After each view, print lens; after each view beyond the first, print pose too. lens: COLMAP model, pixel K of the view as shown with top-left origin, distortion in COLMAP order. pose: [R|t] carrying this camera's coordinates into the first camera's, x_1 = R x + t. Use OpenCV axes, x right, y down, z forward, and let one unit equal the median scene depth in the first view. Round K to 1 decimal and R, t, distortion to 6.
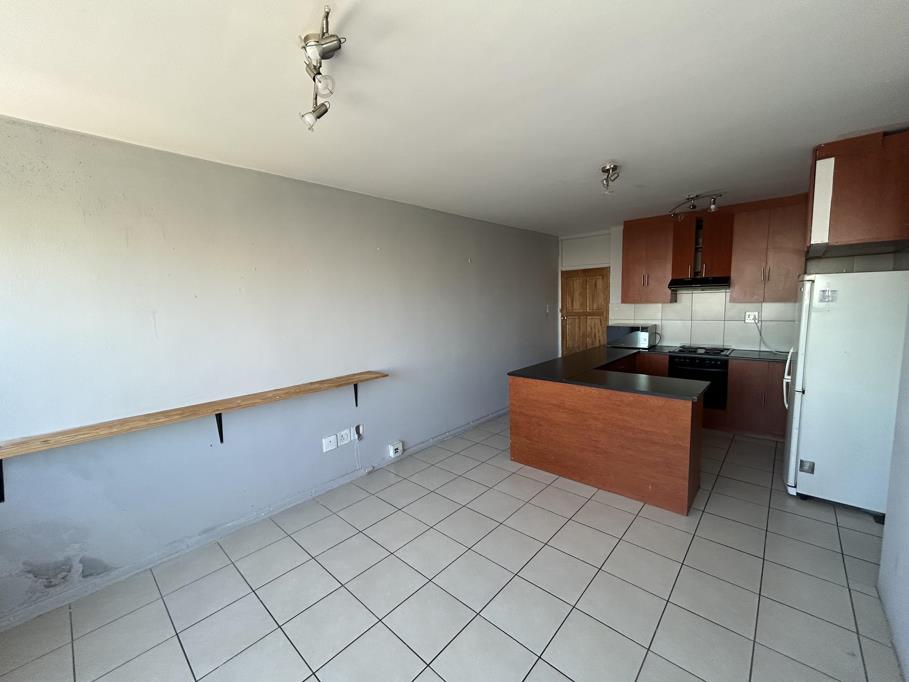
lens RADIAL K [[371.5, 0, 454.0], [0, 371.5, 338.3], [0, 0, 1]] dist [-0.001412, -0.000019]
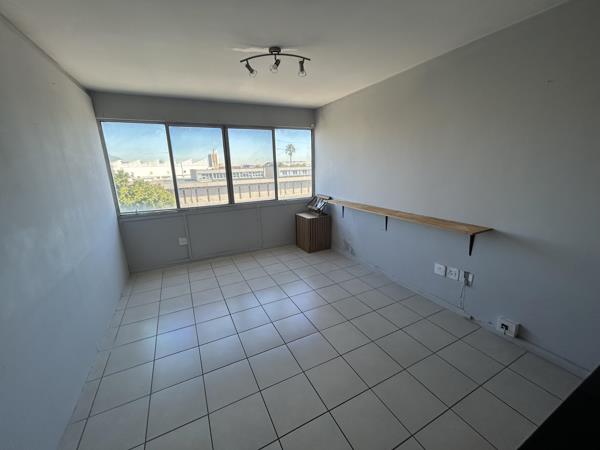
lens RADIAL K [[245.2, 0, 300.8], [0, 245.2, 226.1], [0, 0, 1]] dist [-0.001412, -0.000019]
pose [[-0.365013, 0.237029, -0.900324, 0.560775], [-0.090343, 0.953466, 0.287648, -0.060621], [0.926609, 0.186333, -0.326613, 0.783532]]
